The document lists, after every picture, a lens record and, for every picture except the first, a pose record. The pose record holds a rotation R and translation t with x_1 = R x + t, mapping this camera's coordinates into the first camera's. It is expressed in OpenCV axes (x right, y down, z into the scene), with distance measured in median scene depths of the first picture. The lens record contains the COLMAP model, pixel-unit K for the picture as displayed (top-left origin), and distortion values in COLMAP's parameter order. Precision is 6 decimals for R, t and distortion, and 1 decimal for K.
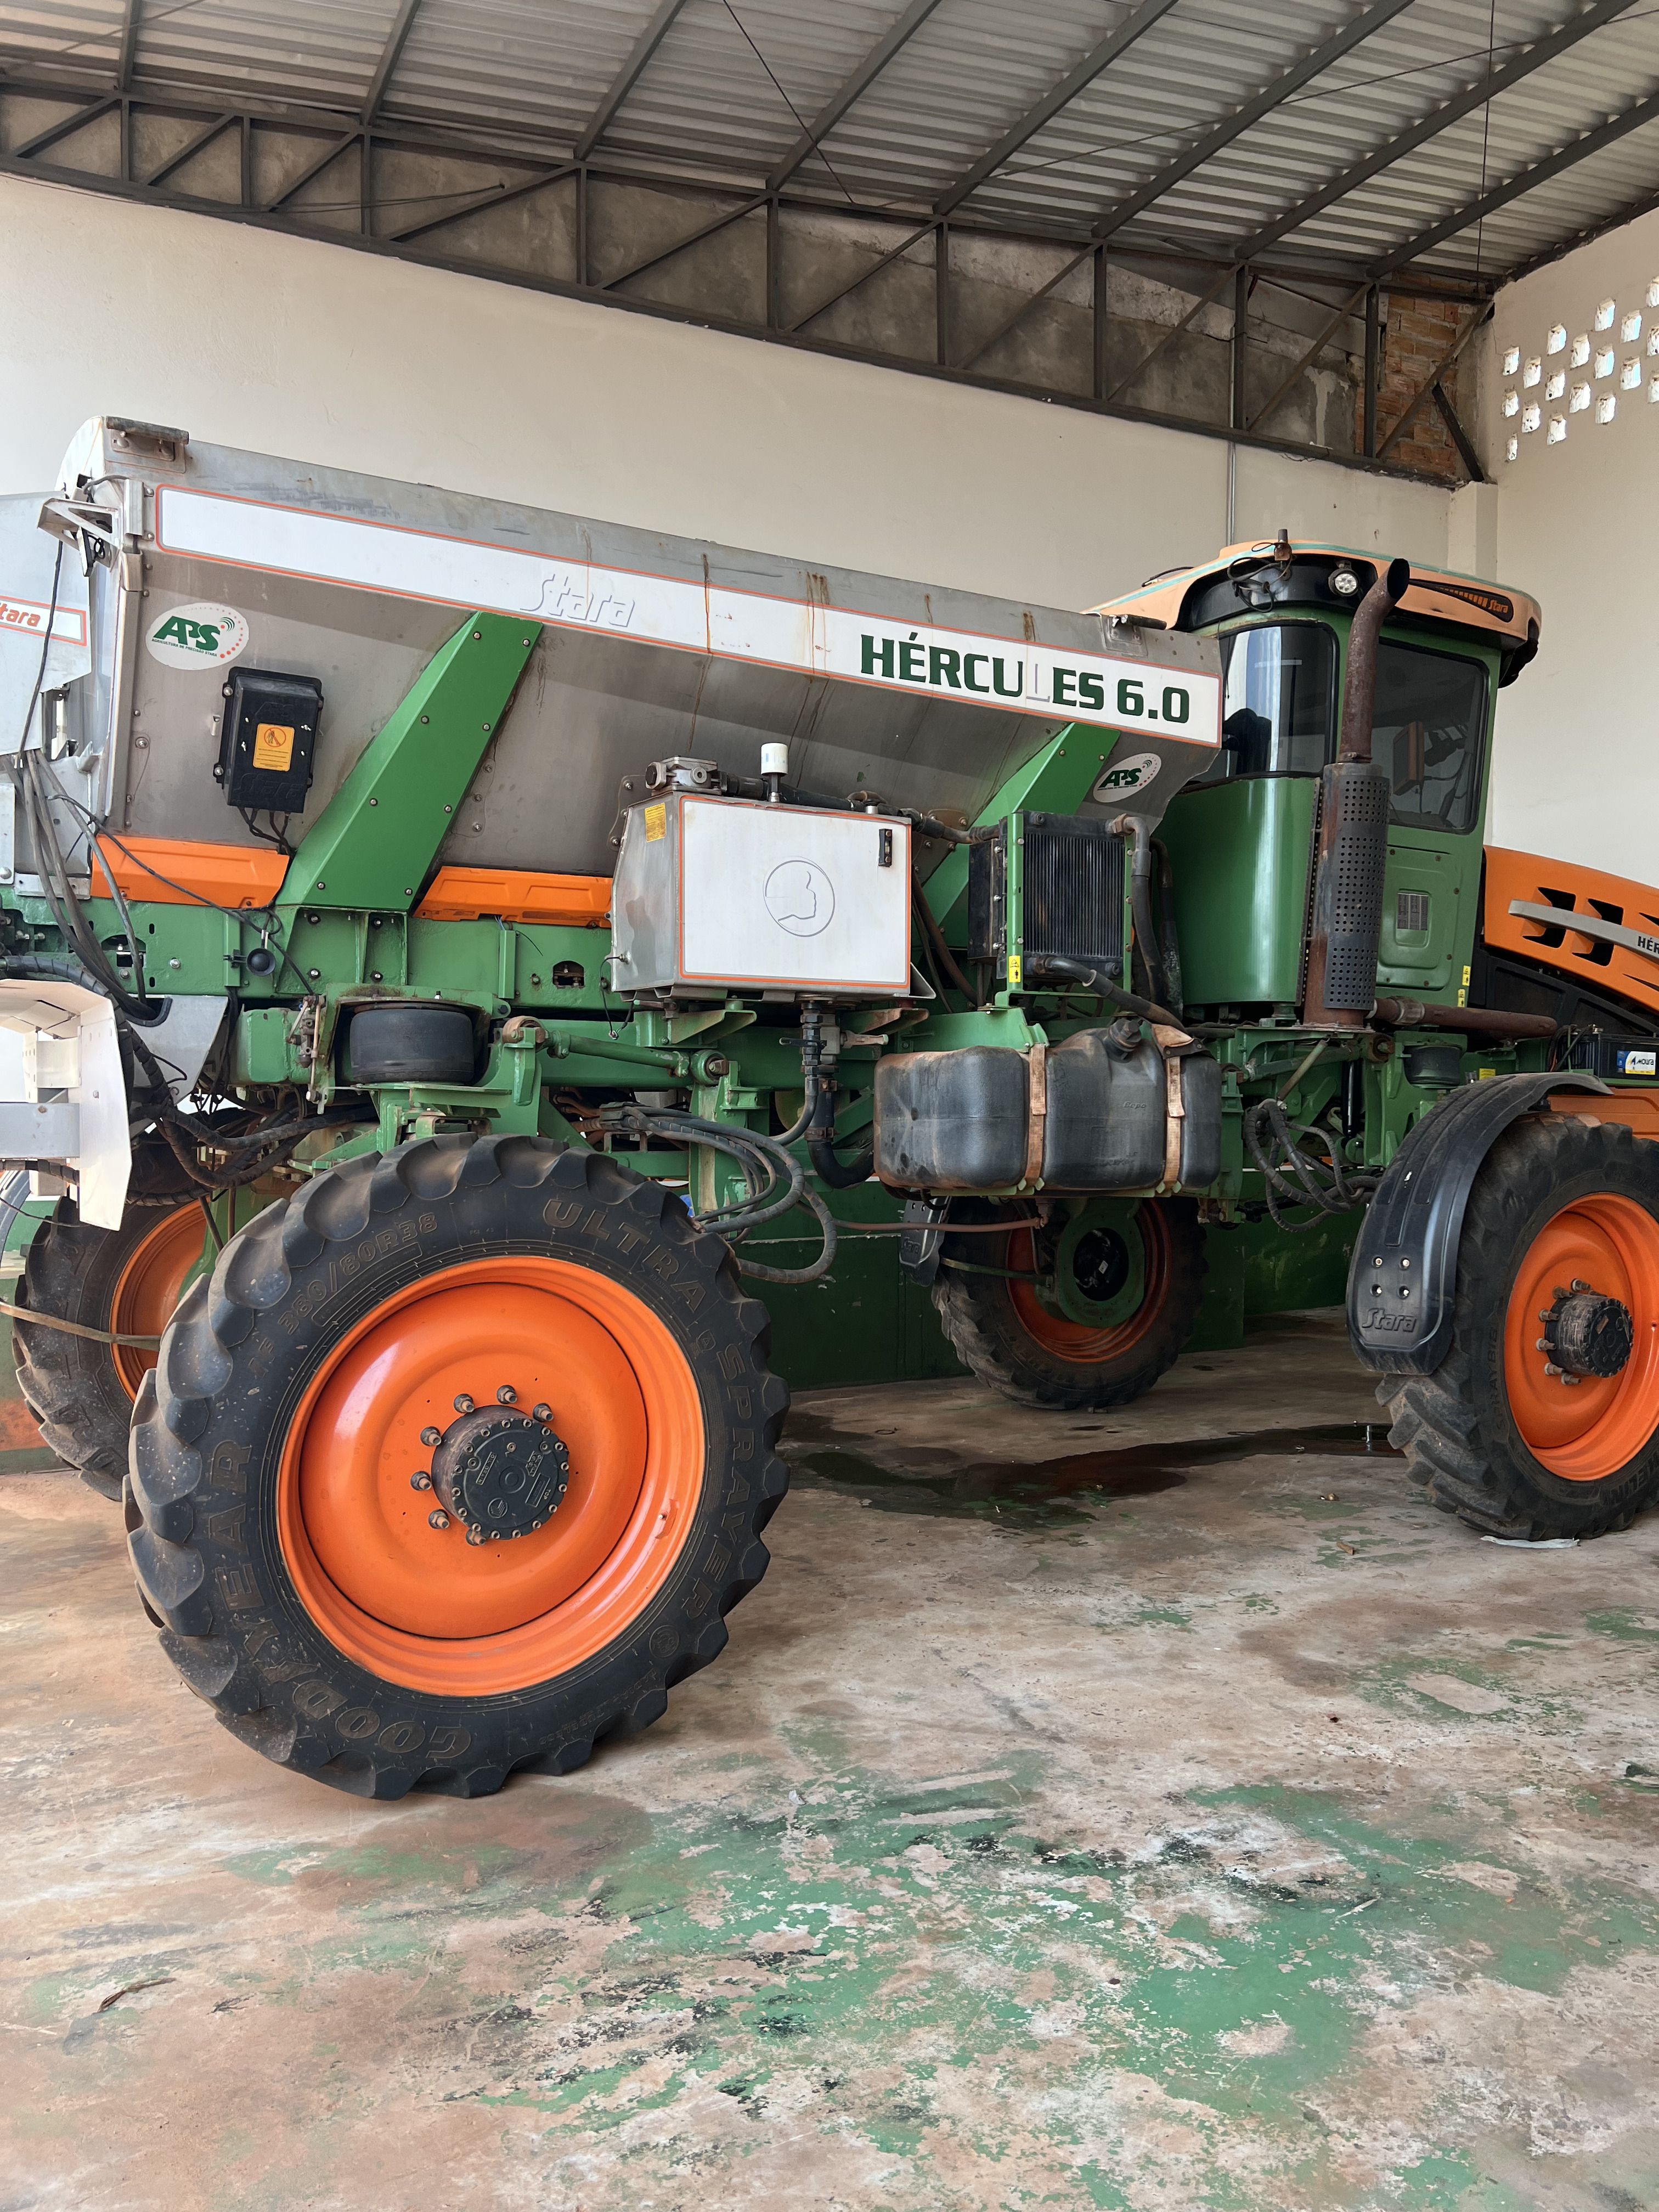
lens RADIAL K [[1647.9, 0, 829.5], [0, 1647.9, 1106.0], [0, 0, 1]] dist [0.047692, -0.036192]
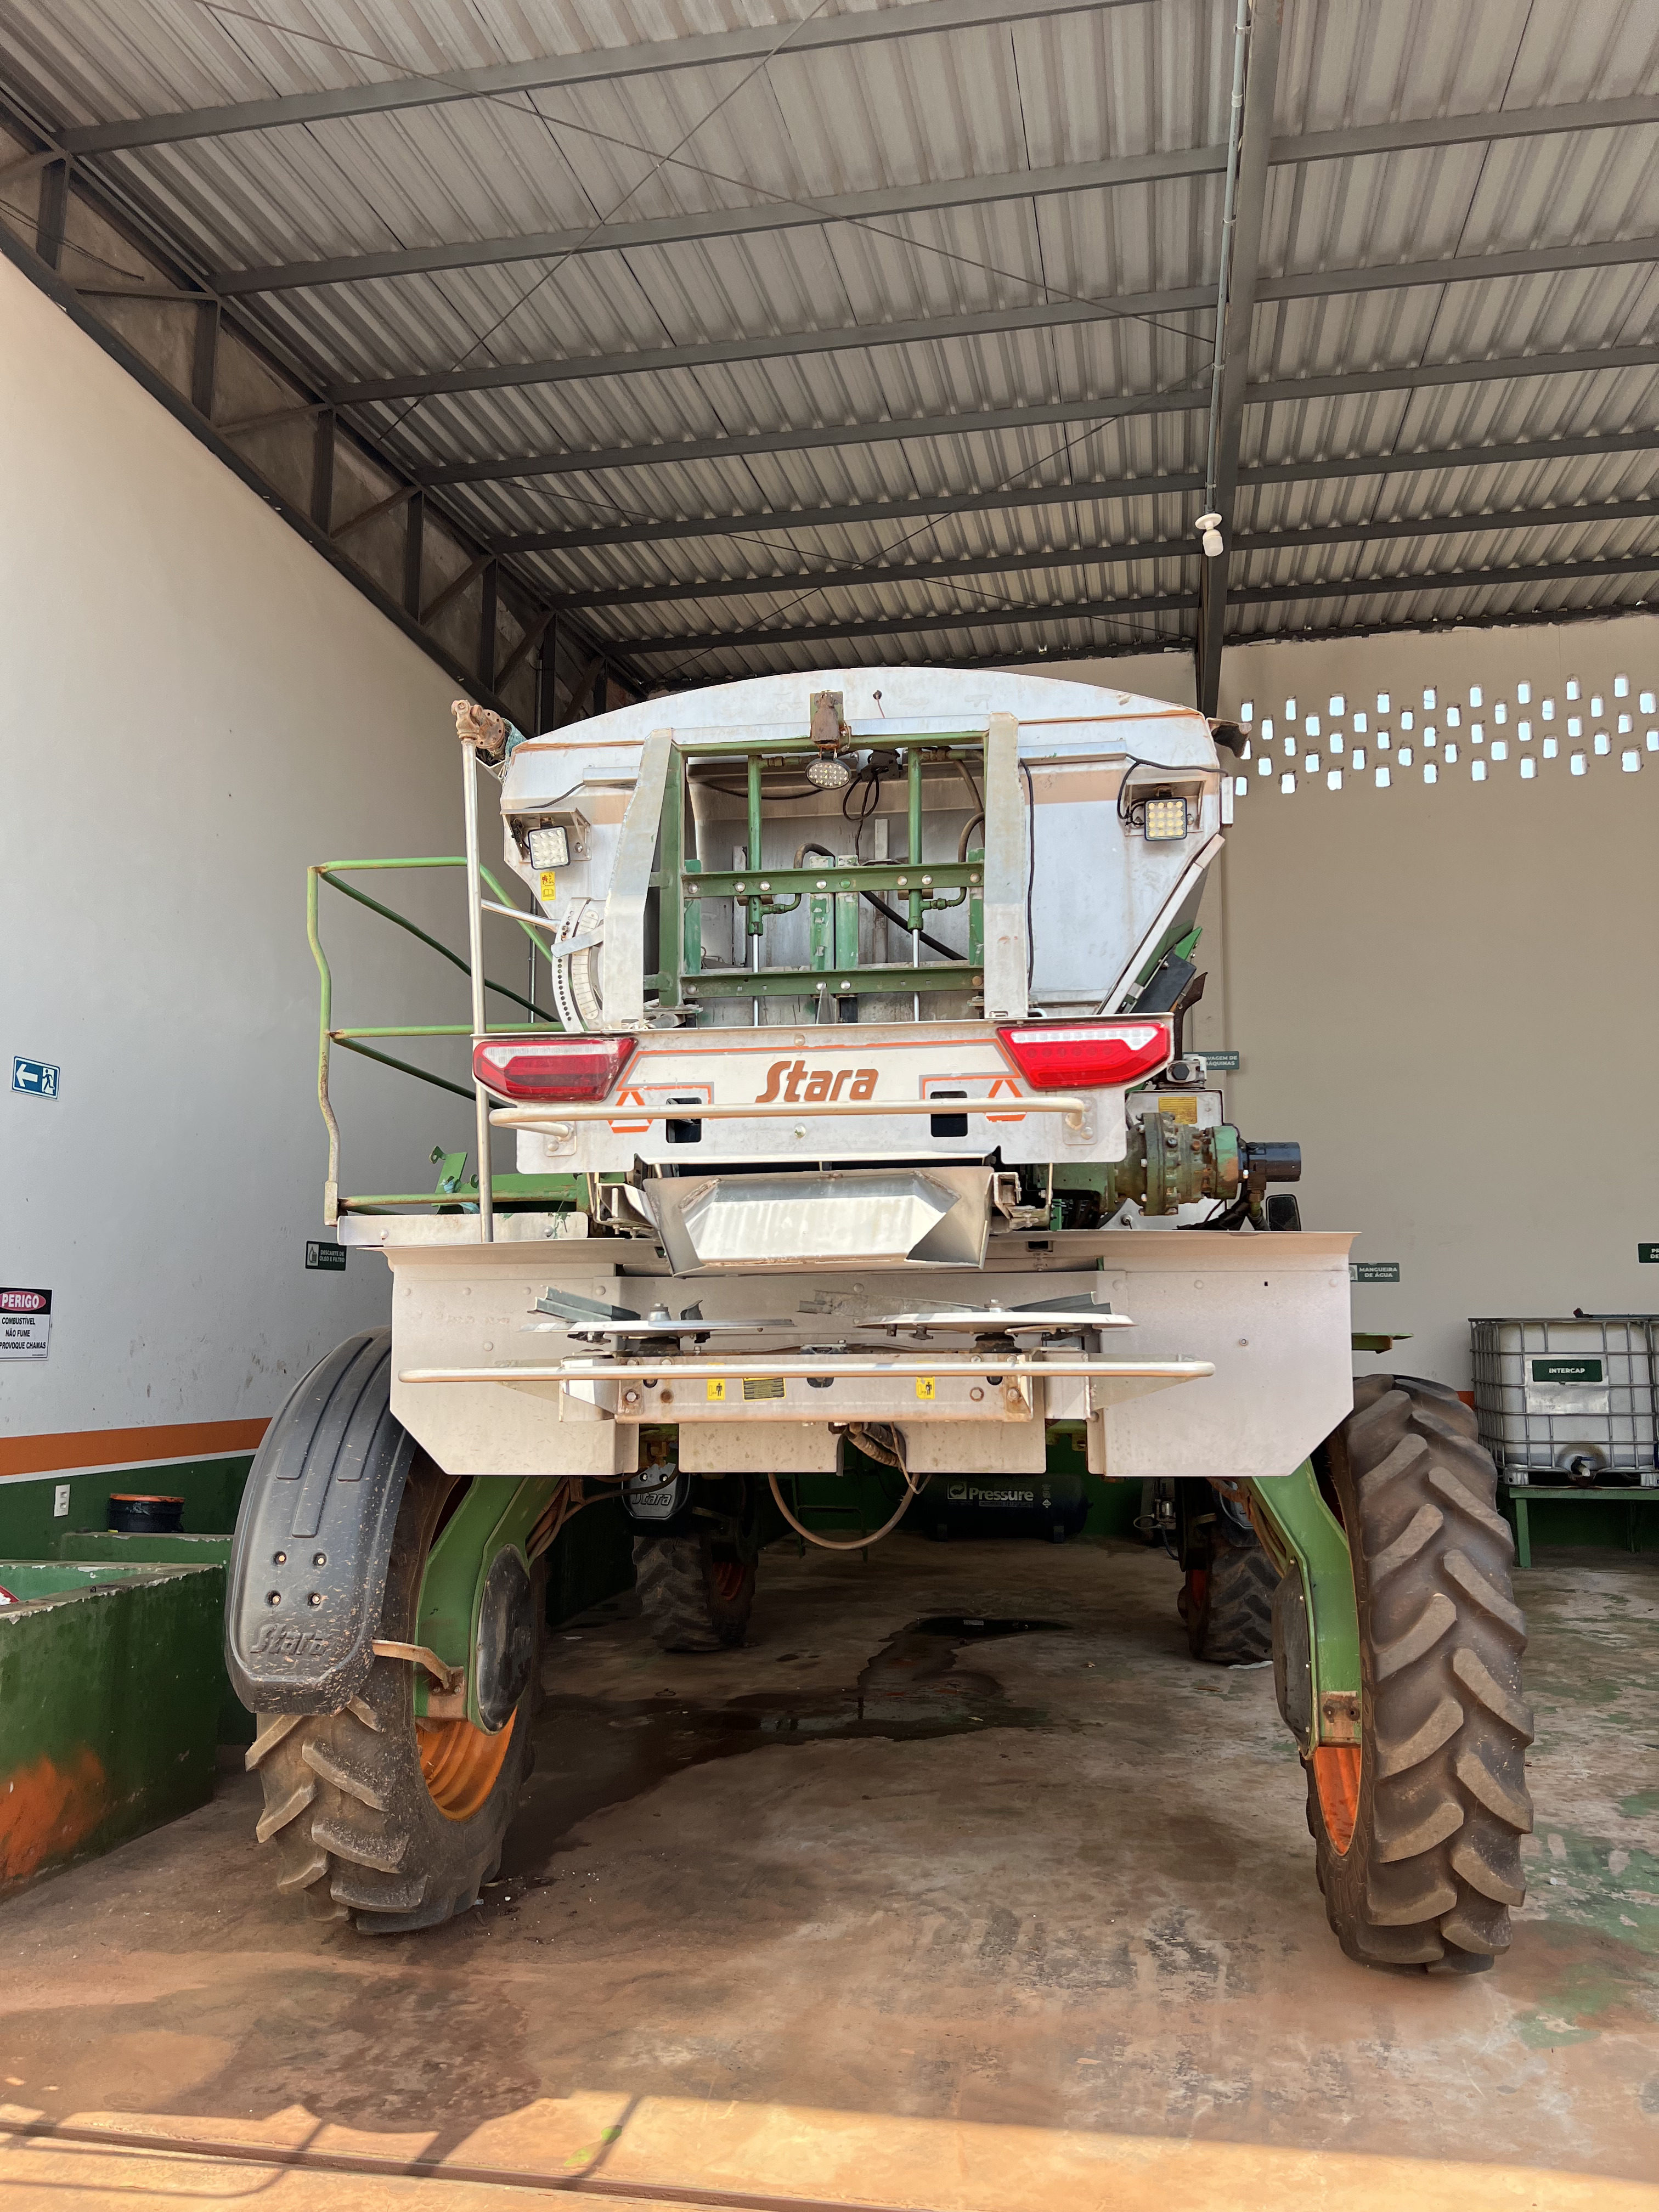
lens RADIAL K [[1647.9, 0, 829.5], [0, 1647.9, 1106.0], [0, 0, 1]] dist [0.047692, -0.036192]
pose [[0.604069, 0.112382, 0.788968, -1.490671], [0.011246, 0.988706, -0.149443, -0.000528], [-0.796853, 0.099147, 0.595983, 0.612572]]
